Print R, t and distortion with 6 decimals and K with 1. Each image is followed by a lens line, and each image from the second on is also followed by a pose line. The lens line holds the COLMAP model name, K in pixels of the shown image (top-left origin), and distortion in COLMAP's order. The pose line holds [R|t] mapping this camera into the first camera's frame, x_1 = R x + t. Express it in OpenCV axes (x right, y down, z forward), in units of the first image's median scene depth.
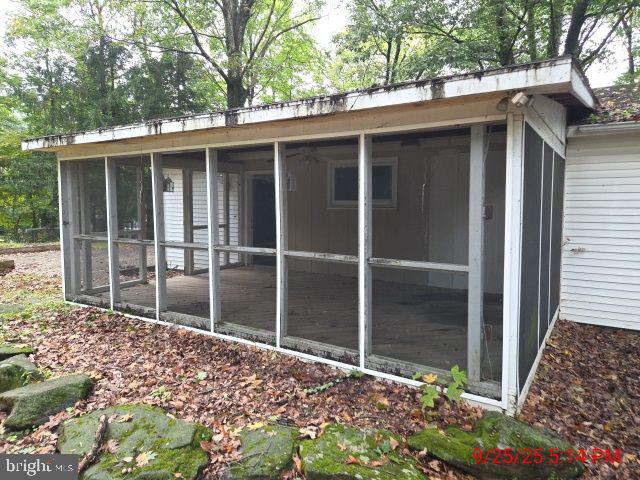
lens RADIAL K [[428.8, 0, 324.5], [0, 428.8, 235.1], [0, 0, 1]] dist [0.044094, 0.001540]
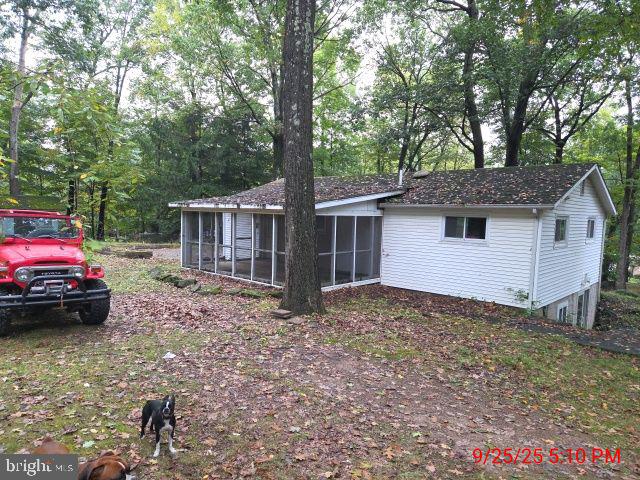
lens RADIAL K [[428.8, 0, 317.1], [0, 428.8, 241.9], [0, 0, 1]] dist [0.044094, 0.001540]
pose [[0.984429, 0.037070, -0.171831, 0.599625], [-0.038971, 0.999211, -0.007699, -0.003124], [0.171410, 0.014275, 0.985096, -1.330947]]
